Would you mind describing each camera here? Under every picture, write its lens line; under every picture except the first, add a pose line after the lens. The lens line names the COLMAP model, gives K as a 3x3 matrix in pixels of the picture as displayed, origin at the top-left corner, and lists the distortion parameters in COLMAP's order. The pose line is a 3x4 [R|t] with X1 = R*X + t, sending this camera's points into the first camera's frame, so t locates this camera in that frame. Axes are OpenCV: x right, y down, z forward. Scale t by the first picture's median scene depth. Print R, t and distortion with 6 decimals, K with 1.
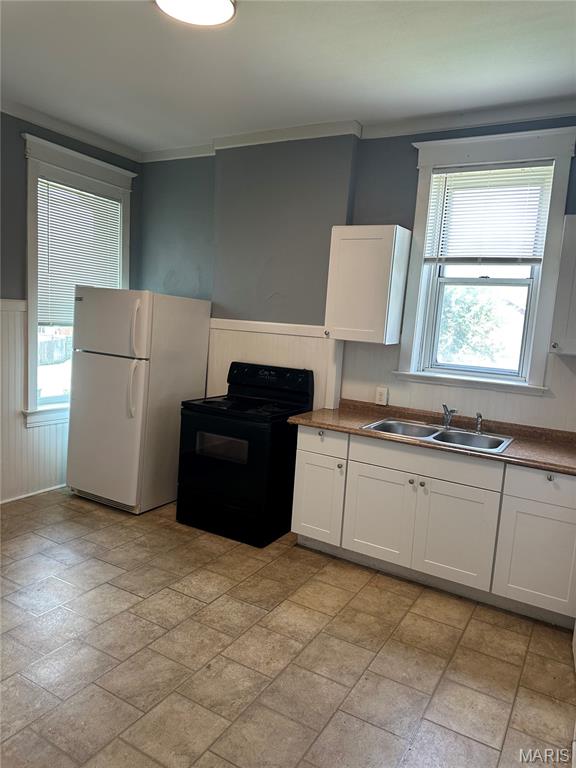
lens RADIAL K [[546.2, 0, 288.2], [0, 546.2, 384.1], [0, 0, 1]] dist [0.024074, -0.021945]
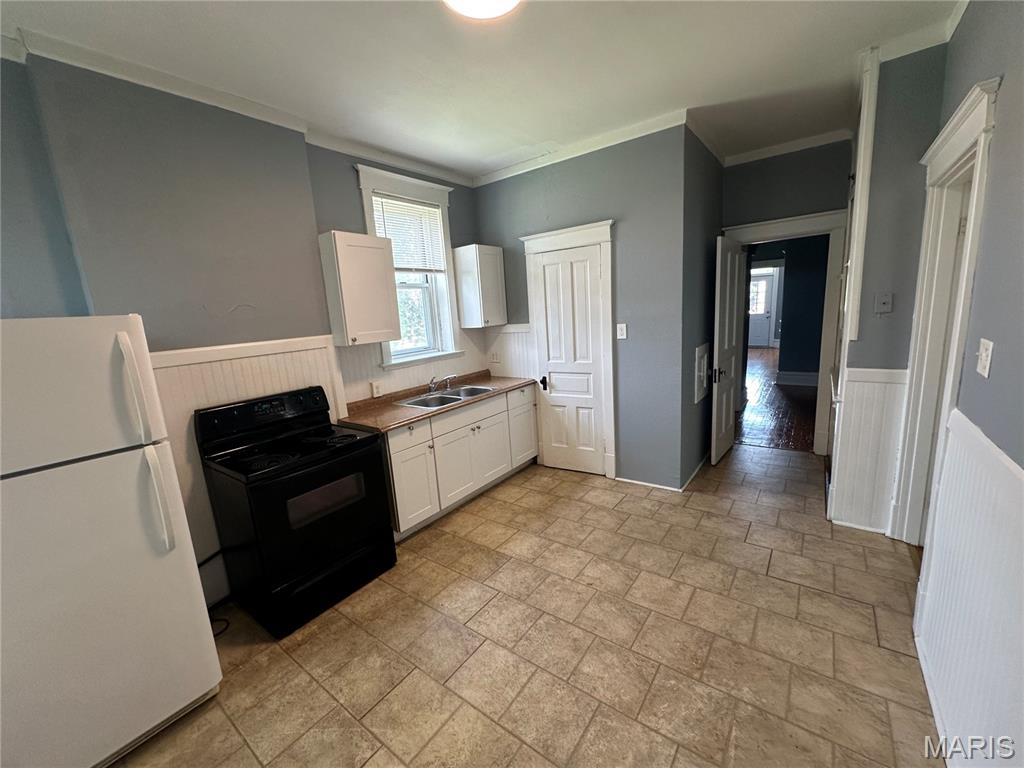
lens RADIAL K [[410.4, 0, 511.5], [0, 410.4, 384.7], [0, 0, 1]] dist [0.000331, -0.000194]
pose [[0.111604, -0.248596, 0.962156, -0.769256], [0.209574, 0.952317, 0.221745, -0.147311], [-0.971403, 0.176895, 0.158381, 0.739233]]
